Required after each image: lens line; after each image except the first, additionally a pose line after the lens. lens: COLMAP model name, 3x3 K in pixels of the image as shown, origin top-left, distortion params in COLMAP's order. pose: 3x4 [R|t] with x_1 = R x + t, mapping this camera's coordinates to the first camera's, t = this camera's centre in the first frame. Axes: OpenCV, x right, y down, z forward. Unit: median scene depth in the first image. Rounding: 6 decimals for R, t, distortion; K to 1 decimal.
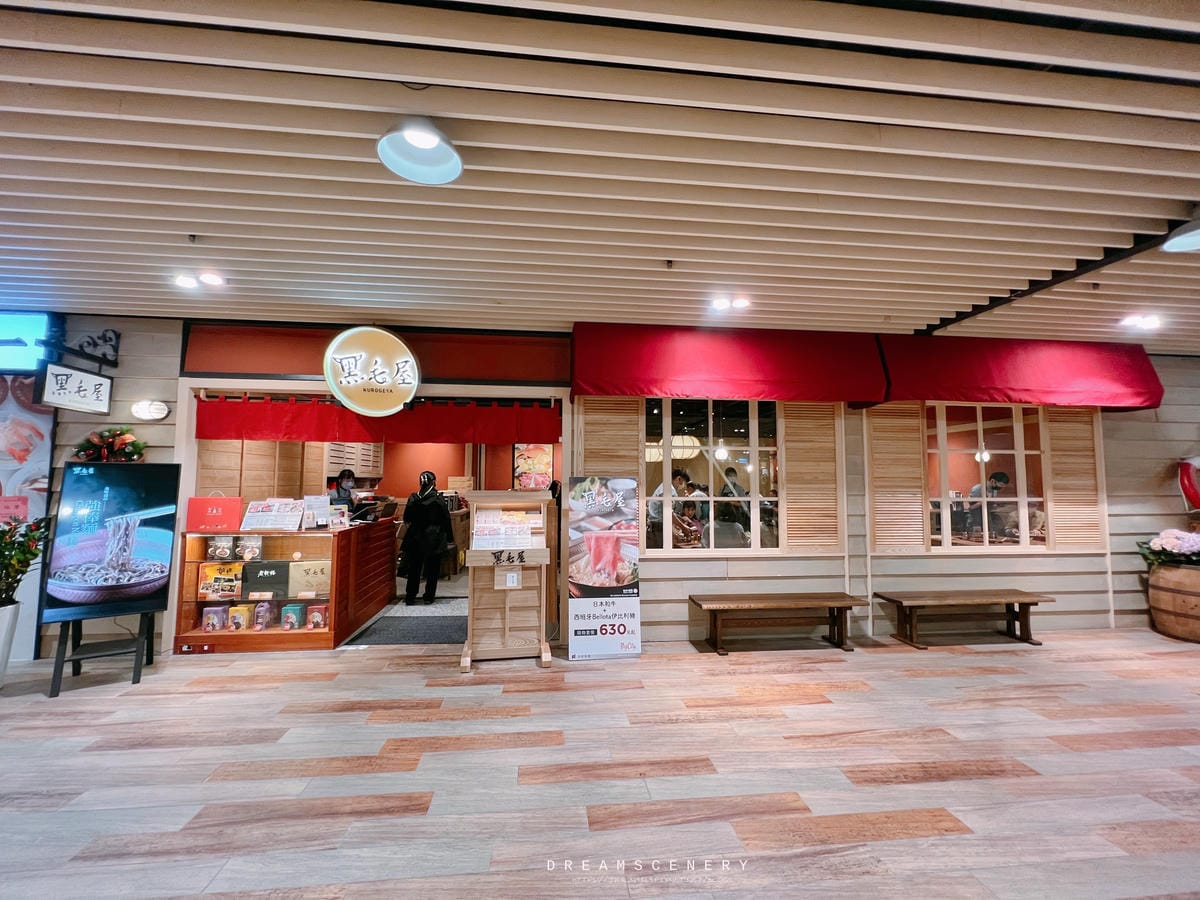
lens RADIAL K [[487.4, 0, 598.9], [0, 487.4, 447.4], [0, 0, 1]] dist [0.000491, -0.000008]
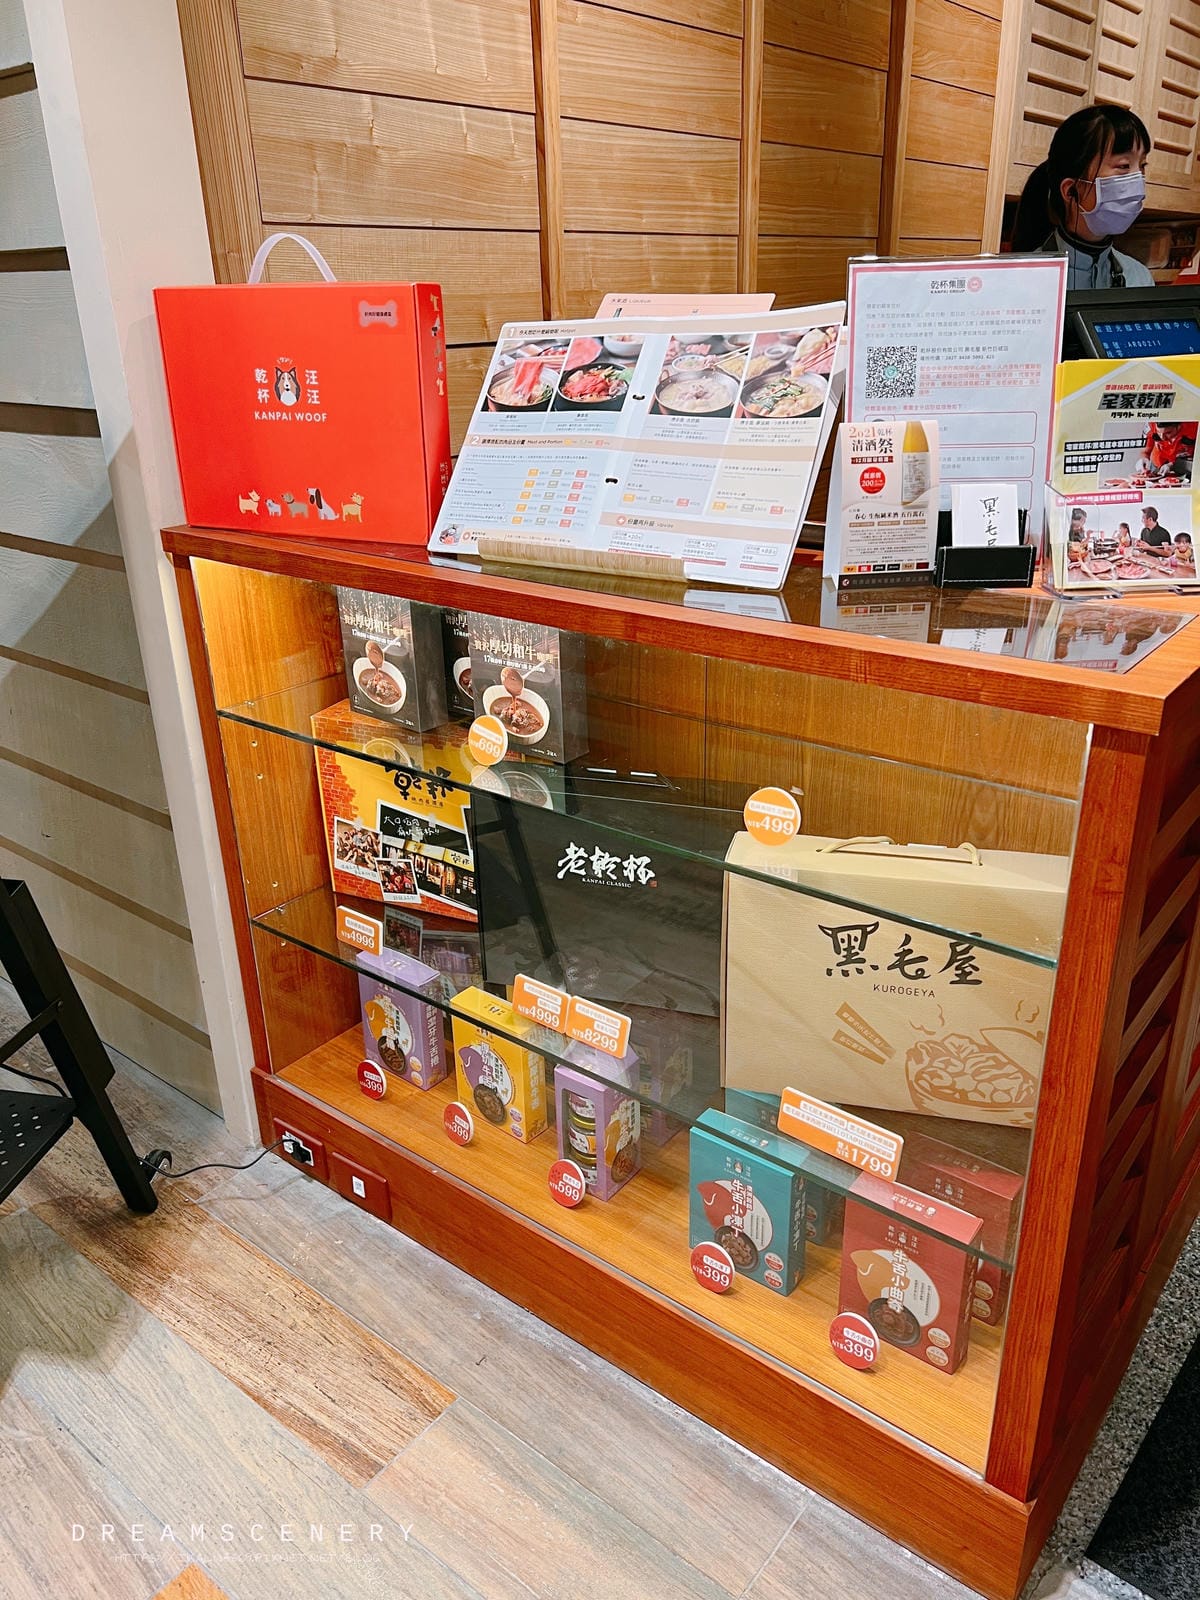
lens RADIAL K [[1199.9, 0, 601.5], [0, 1199.9, 798.6], [0, 0, 1]] dist [0.042449, 0.001086]
pose [[0.708567, 0.254546, -0.658133, -0.456393], [0.074829, 0.900307, 0.428774, 0.091096], [0.701664, -0.353063, 0.618881, 0.787382]]
